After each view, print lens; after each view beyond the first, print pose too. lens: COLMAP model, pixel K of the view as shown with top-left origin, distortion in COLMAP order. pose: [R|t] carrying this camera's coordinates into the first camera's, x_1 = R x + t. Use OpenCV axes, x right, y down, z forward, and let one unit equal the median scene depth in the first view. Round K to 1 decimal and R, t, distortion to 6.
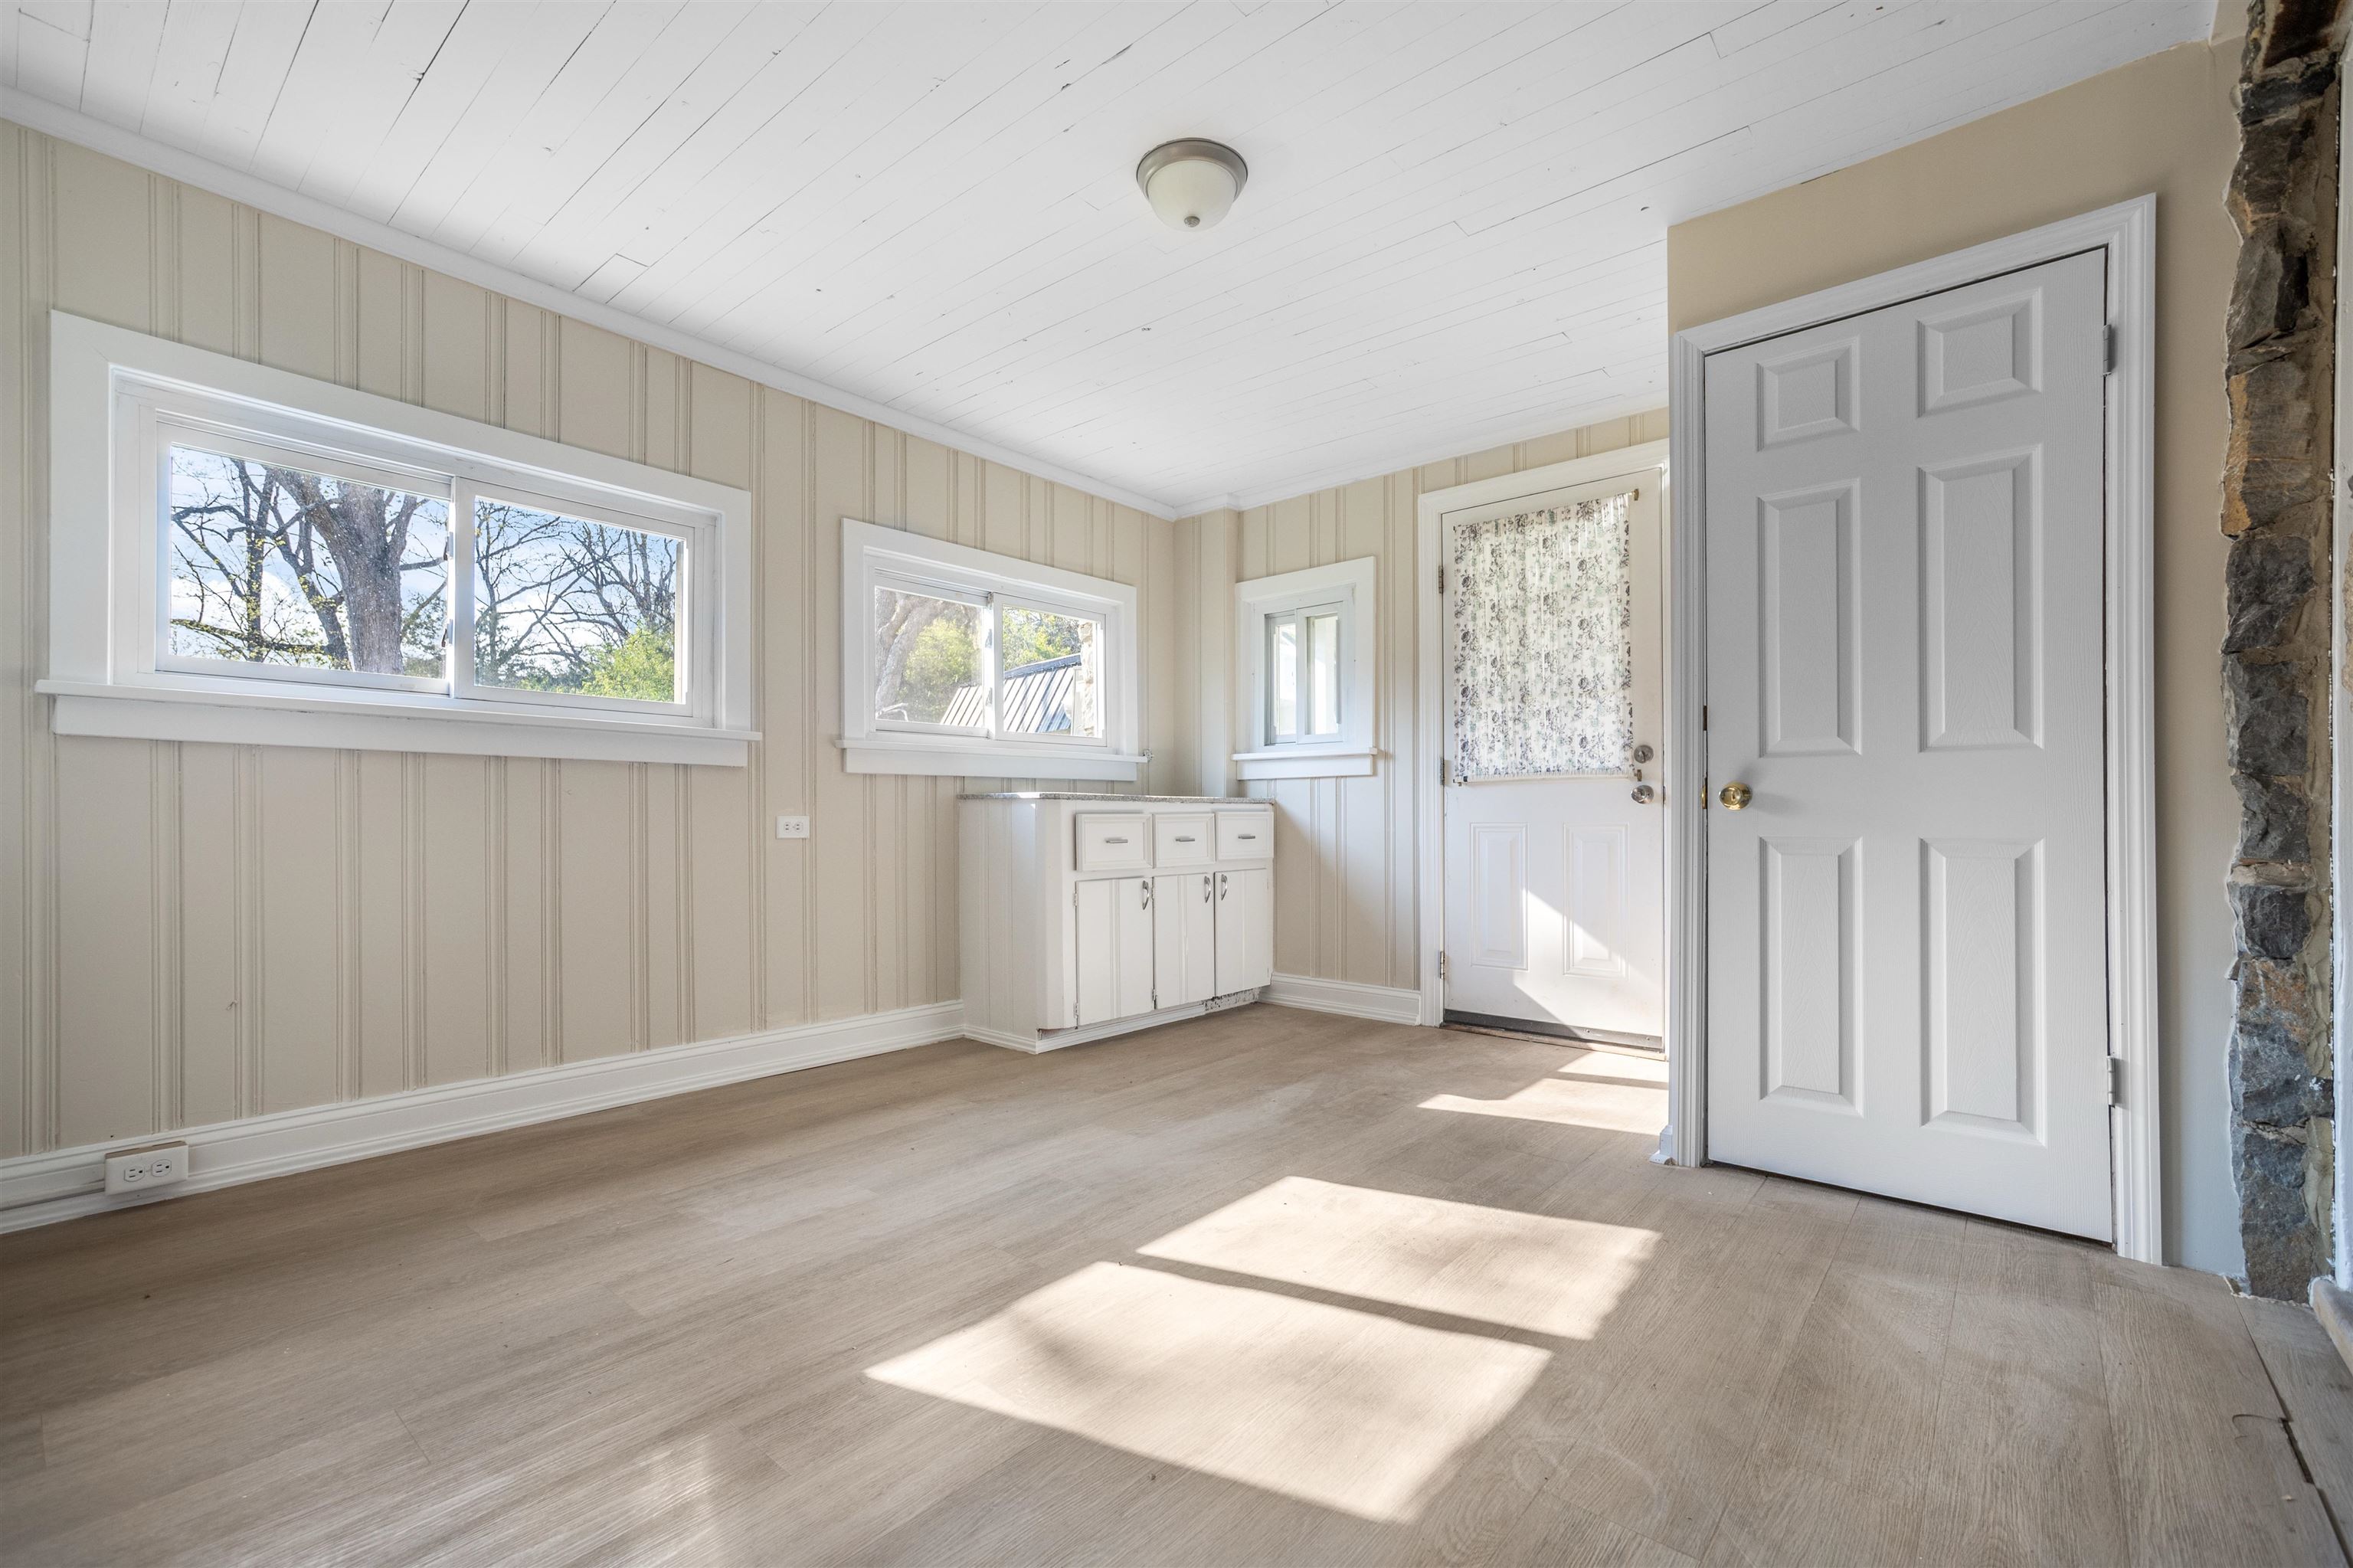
lens RADIAL K [[1018.4, 0, 1175.1], [0, 1018.4, 807.4], [0, 0, 1]] dist [-0.034947, 0.023541]
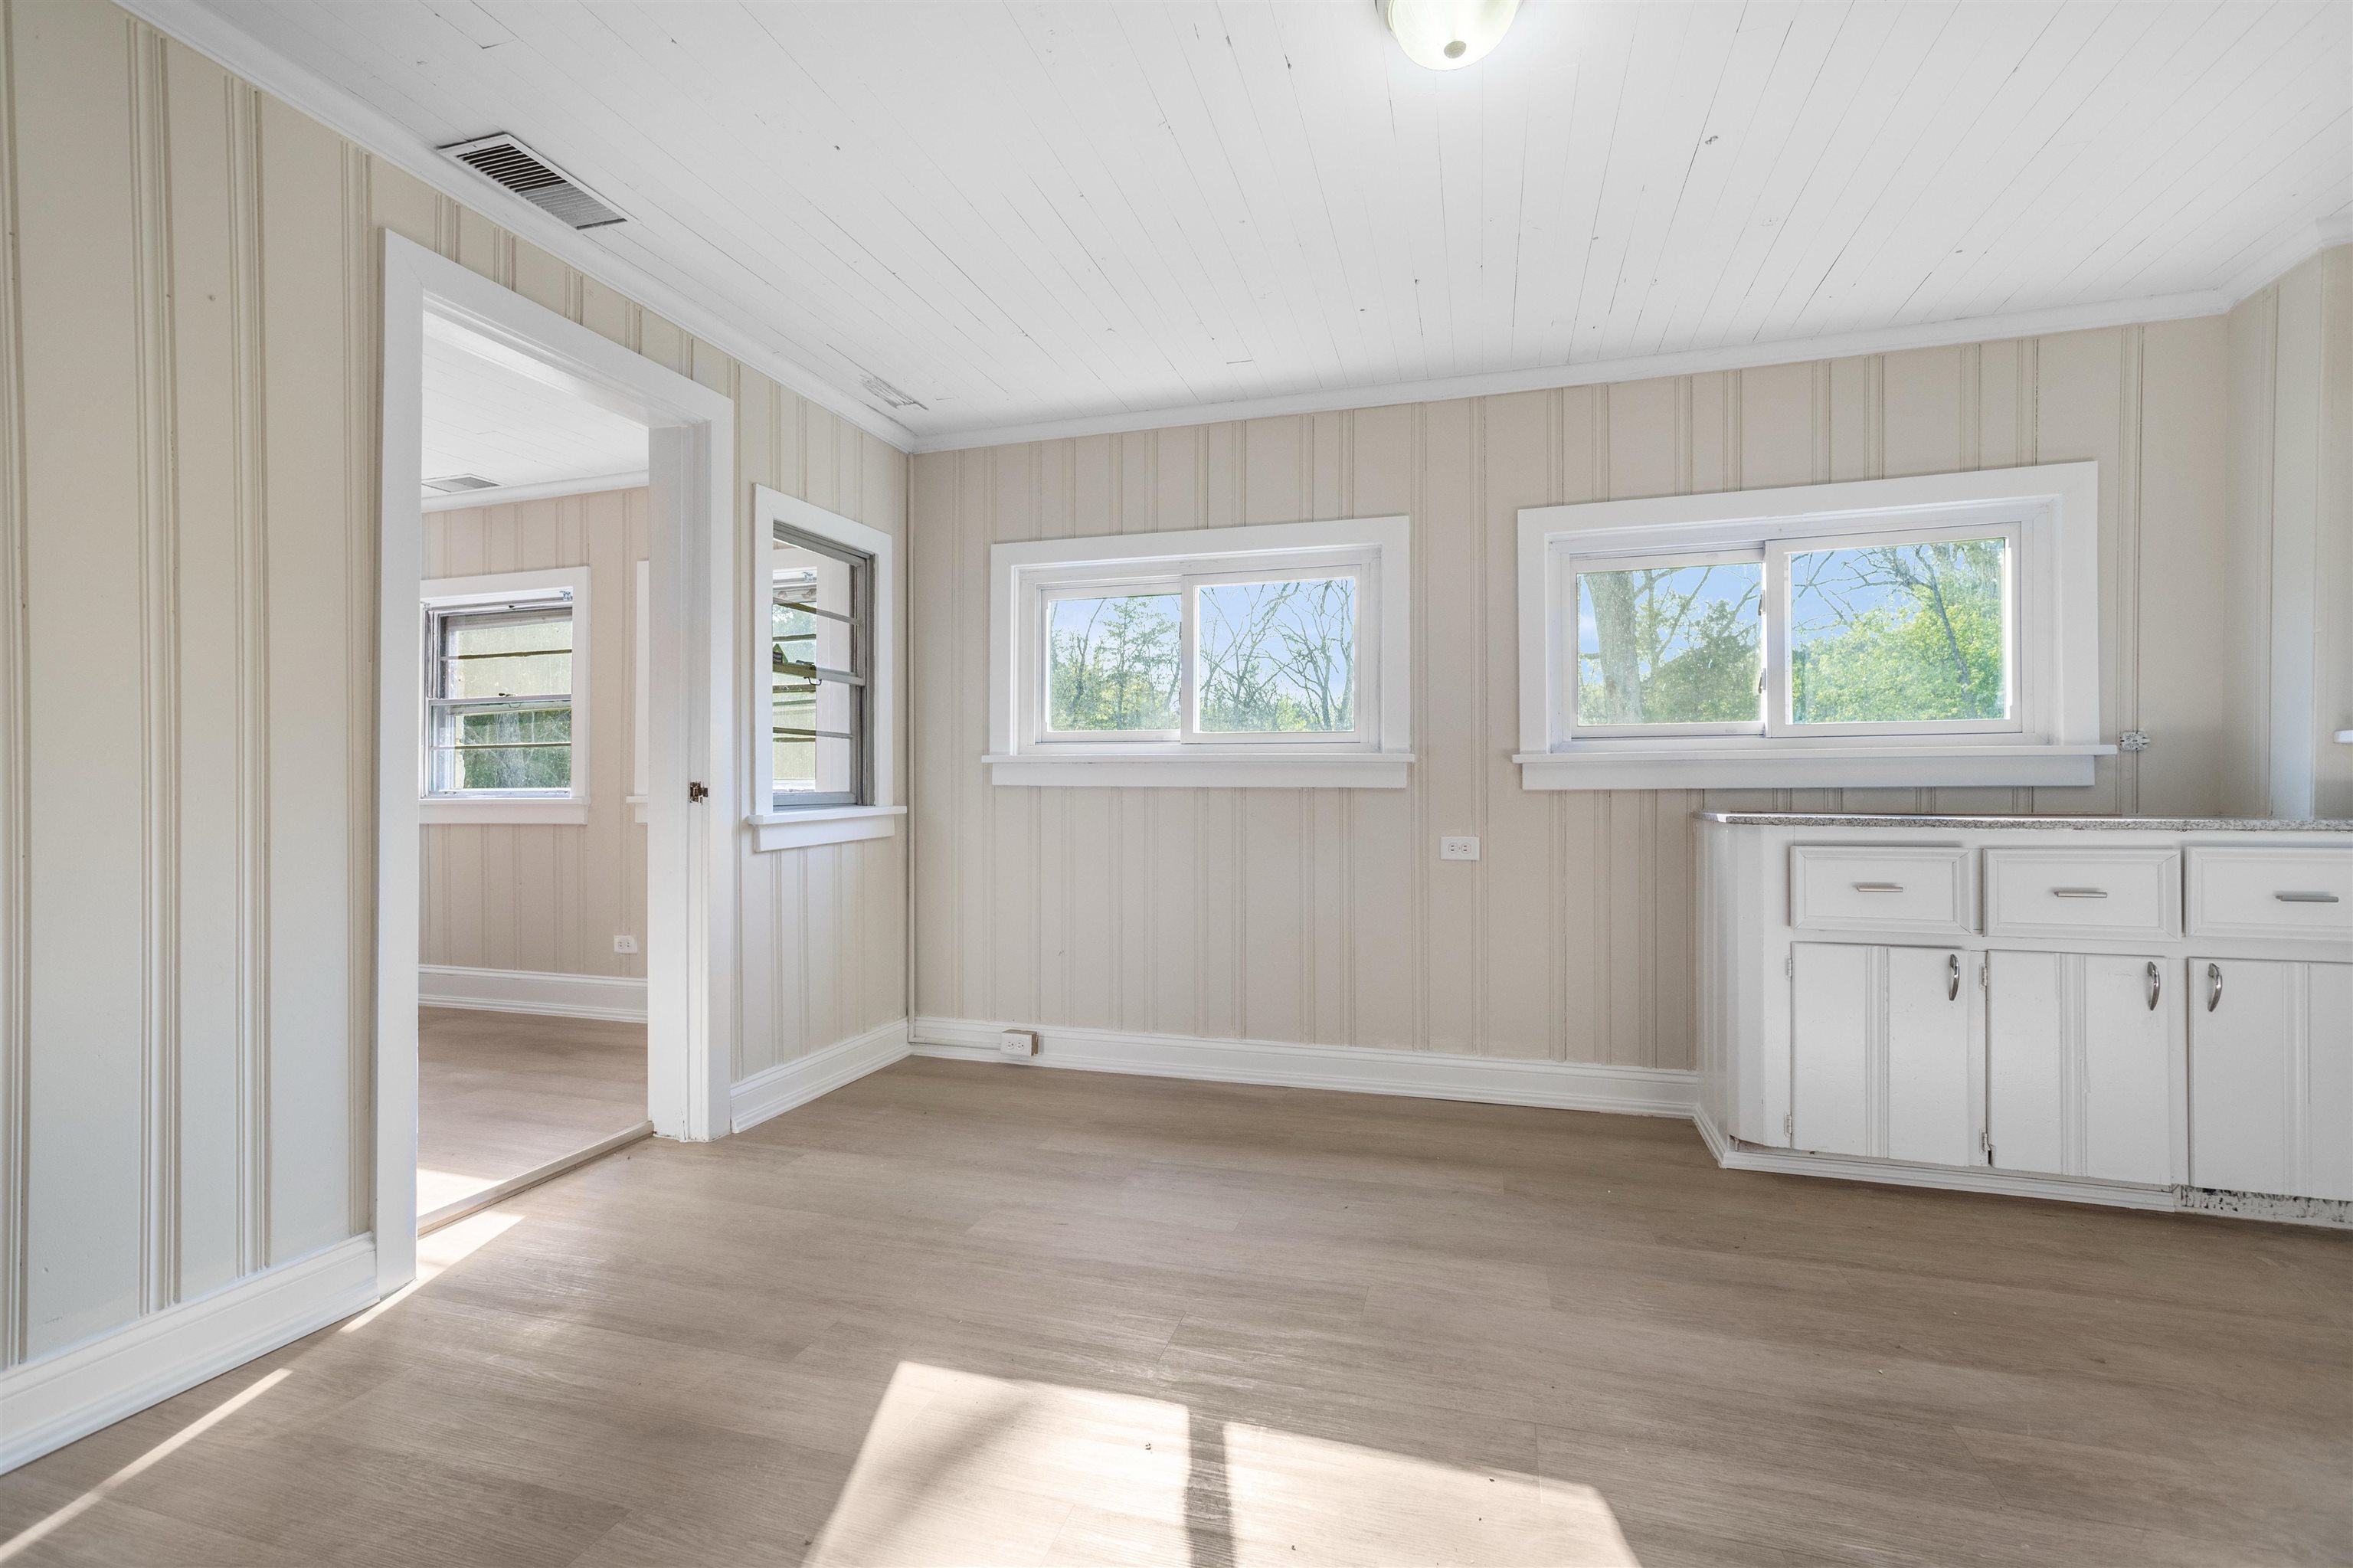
lens RADIAL K [[1036.3, 0, 1179.5], [0, 1036.3, 798.8], [0, 0, 1]] dist [-0.018764, 0.015124]
pose [[0.397358, 0.005109, -0.917650, 0.430699], [0.008549, 0.999920, 0.009269, -0.040131], [0.917624, -0.011528, 0.397282, 0.372377]]
